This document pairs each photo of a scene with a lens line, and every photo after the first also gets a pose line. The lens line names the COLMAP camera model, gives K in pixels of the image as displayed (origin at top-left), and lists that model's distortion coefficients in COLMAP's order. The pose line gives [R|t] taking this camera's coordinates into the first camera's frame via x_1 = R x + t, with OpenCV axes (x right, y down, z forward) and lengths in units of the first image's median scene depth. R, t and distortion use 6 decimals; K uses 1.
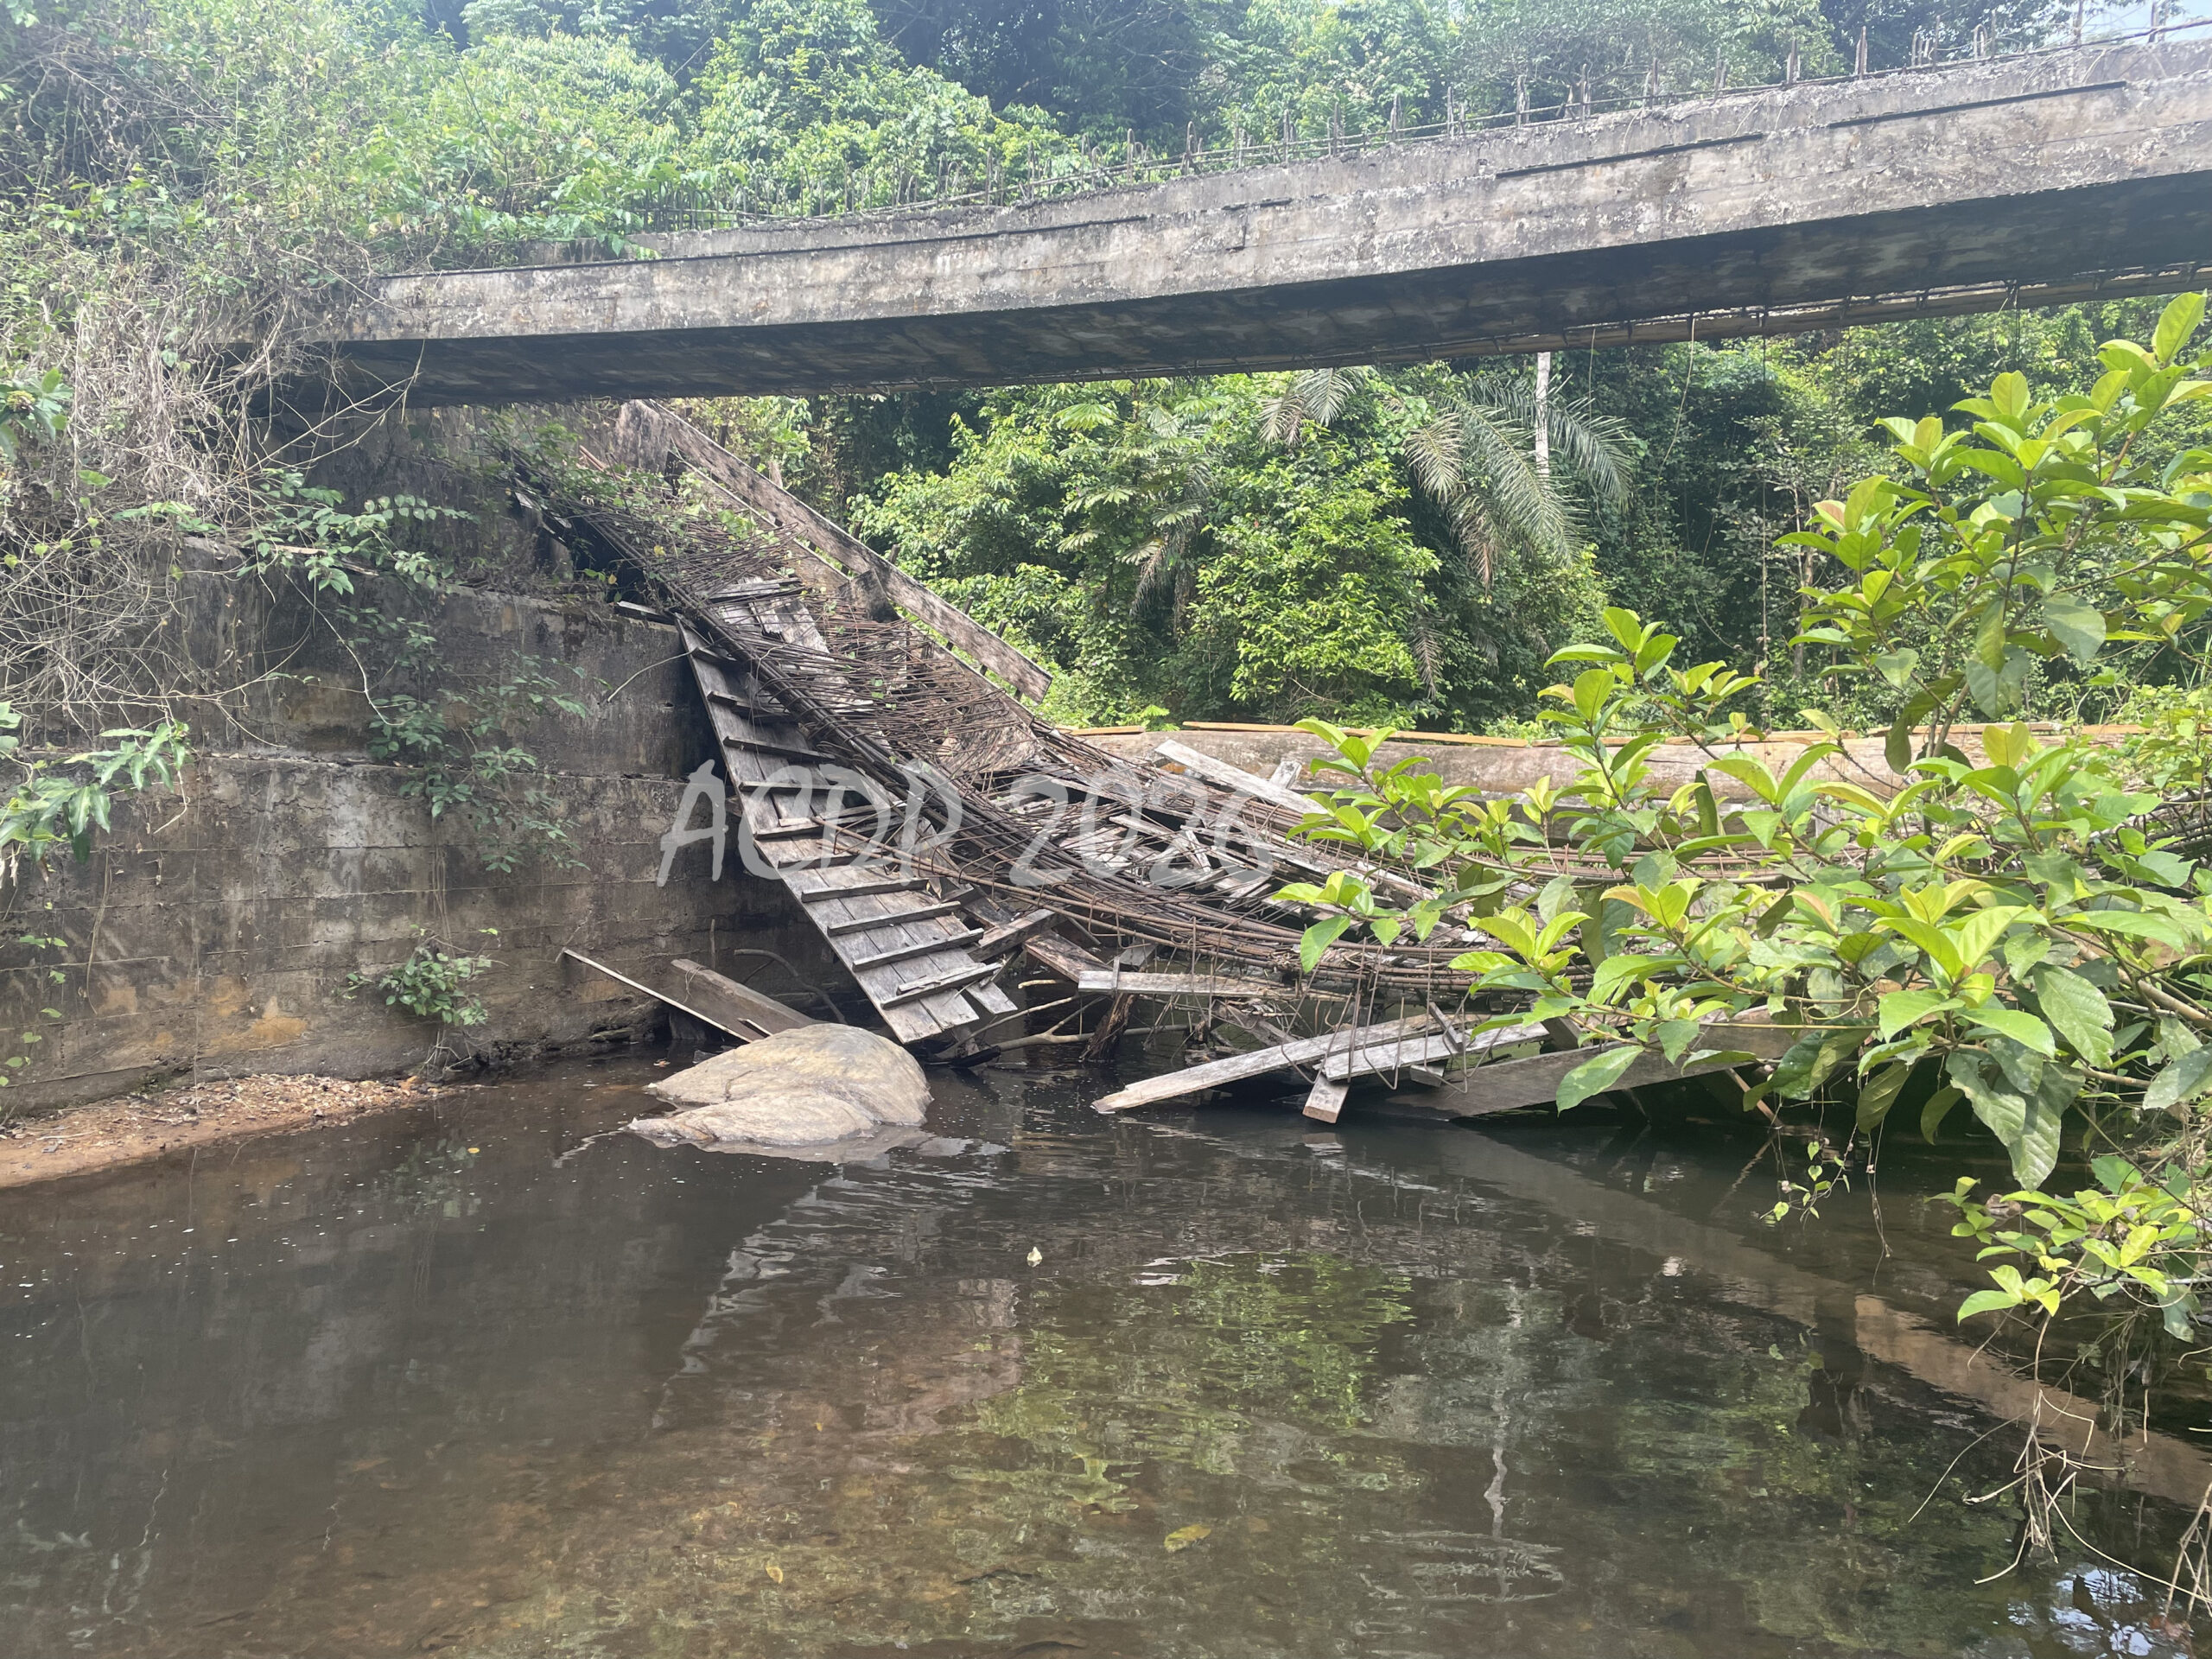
lens RADIAL K [[1658.3, 0, 1095.7], [0, 1658.3, 817.5], [0, 0, 1]] dist [0.088192, -0.106946]
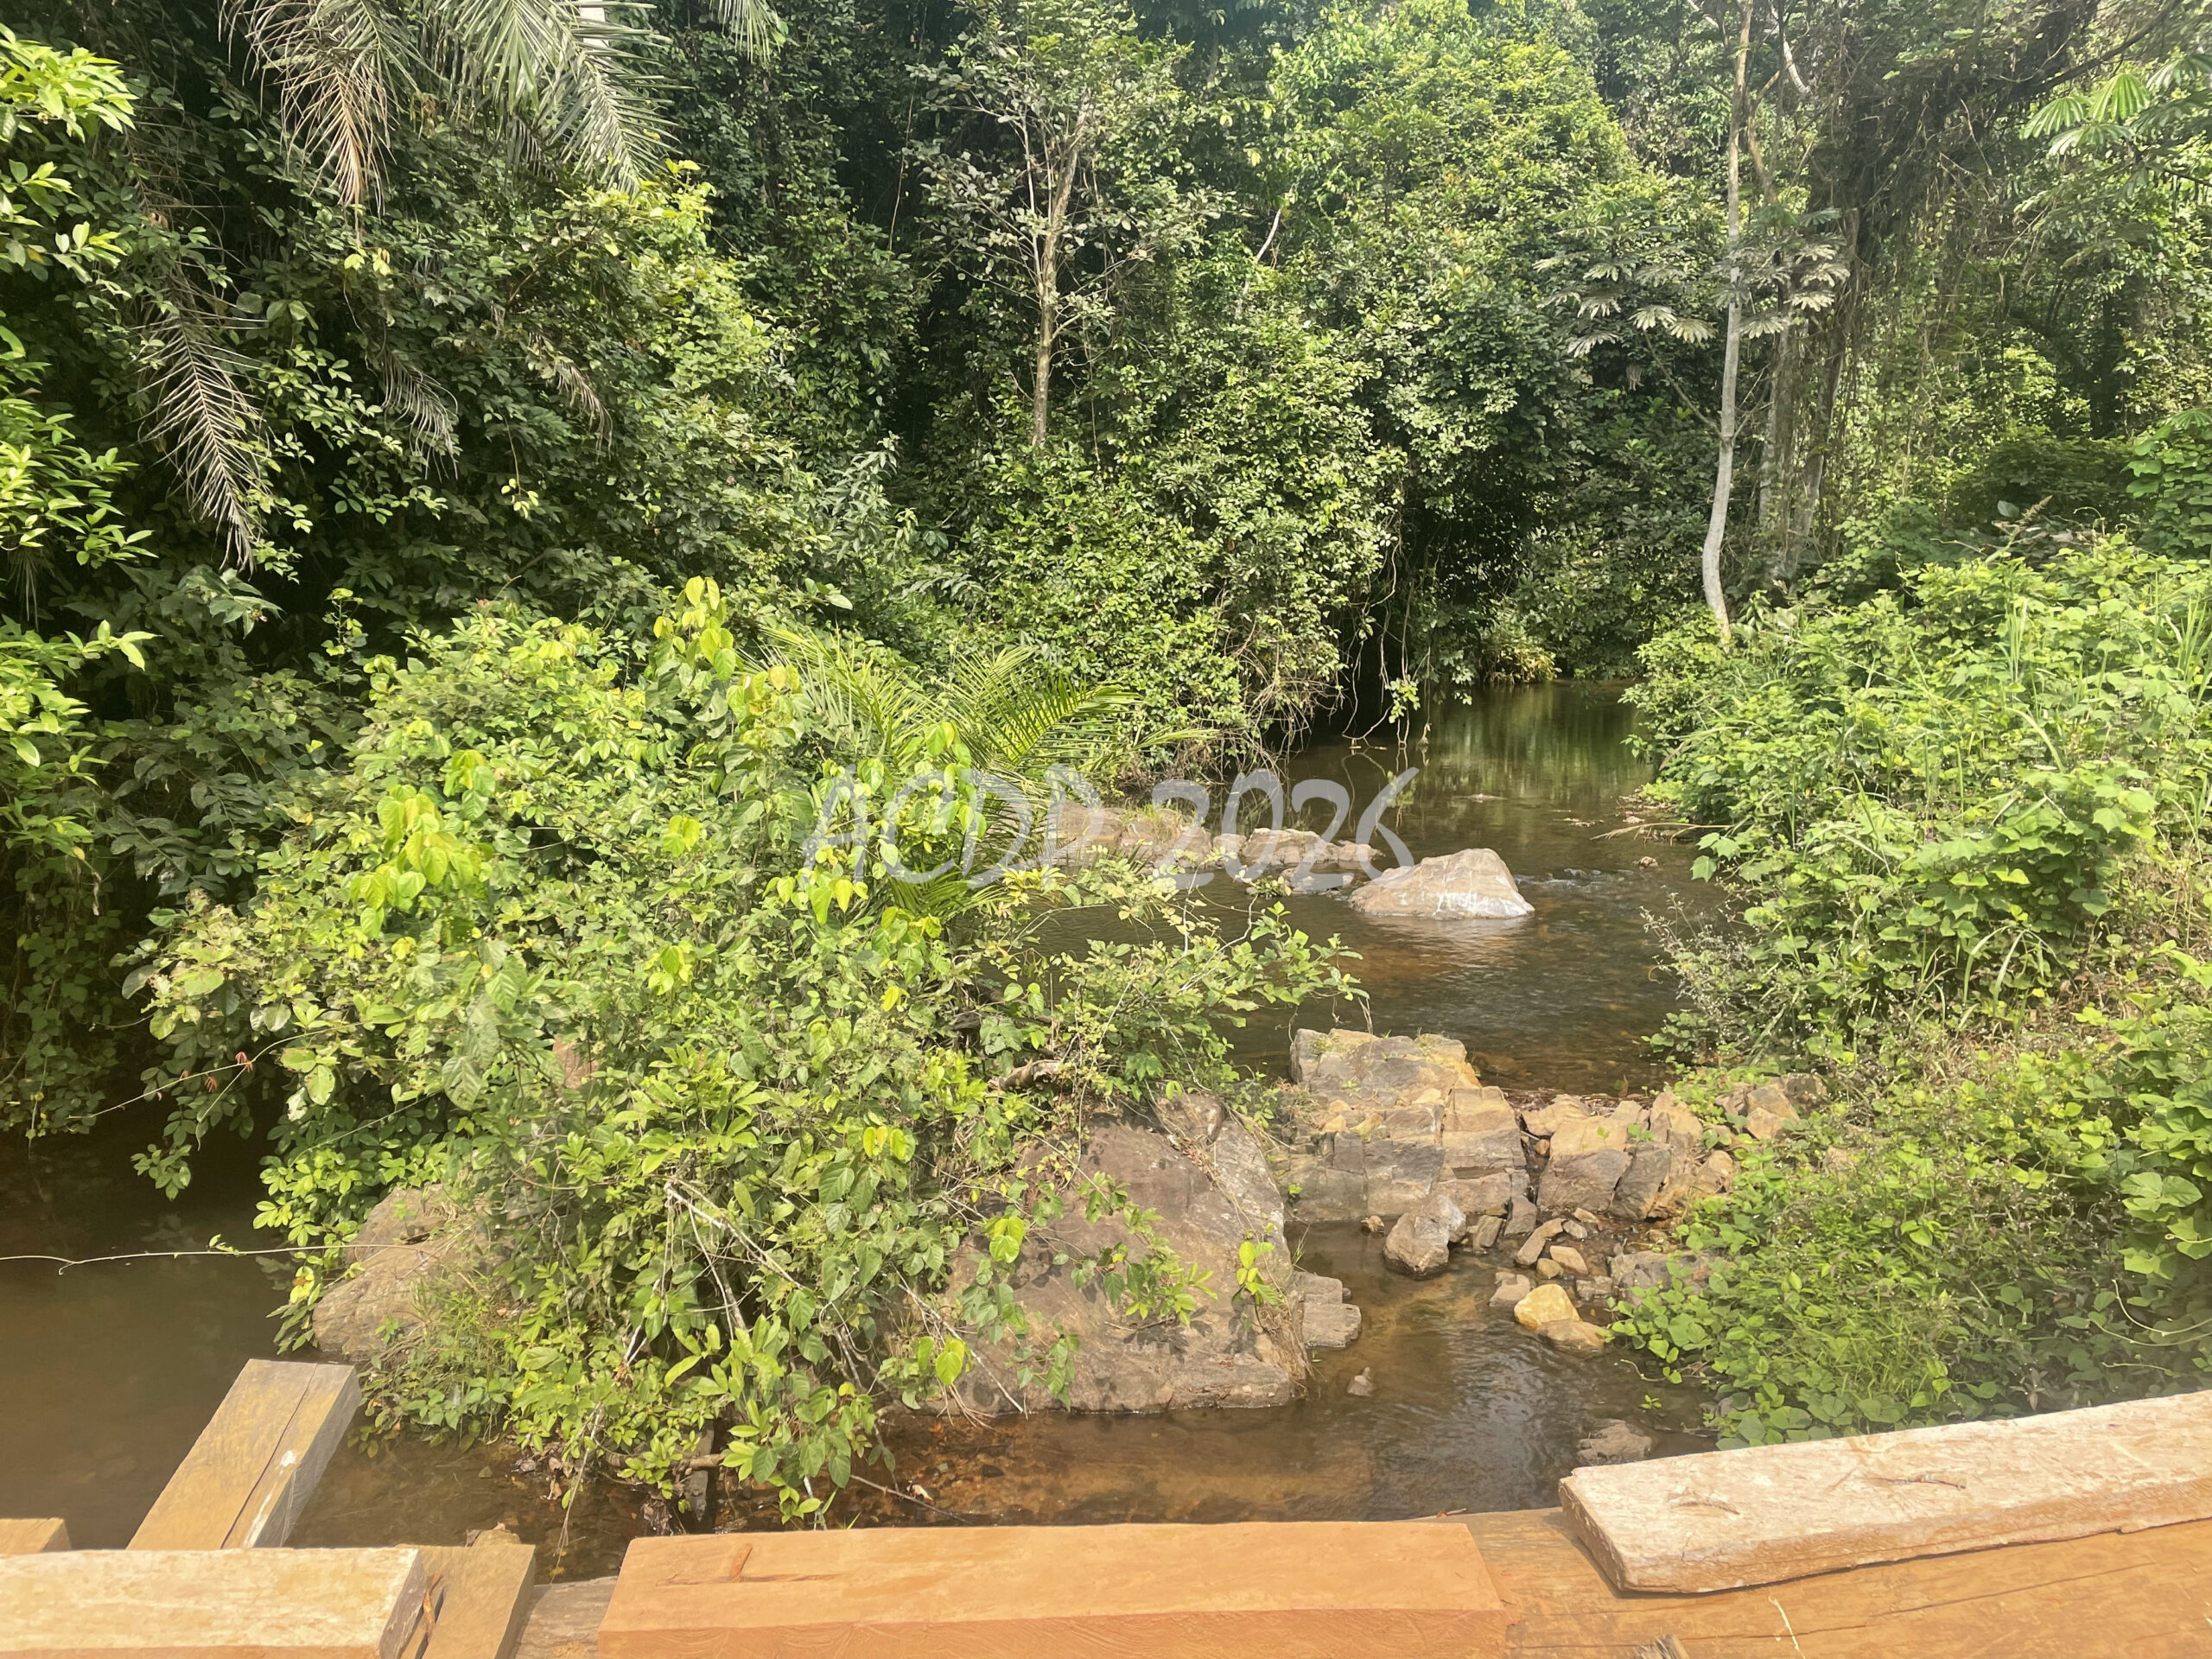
lens RADIAL K [[1658.3, 0, 1095.7], [0, 1658.3, 817.5], [0, 0, 1]] dist [0.088192, -0.106946]
pose [[0.882862, -0.108674, 0.456886, 0.132283], [0.033592, 0.984979, 0.169374, -0.049620], [-0.468430, -0.134186, 0.873251, 0.421541]]
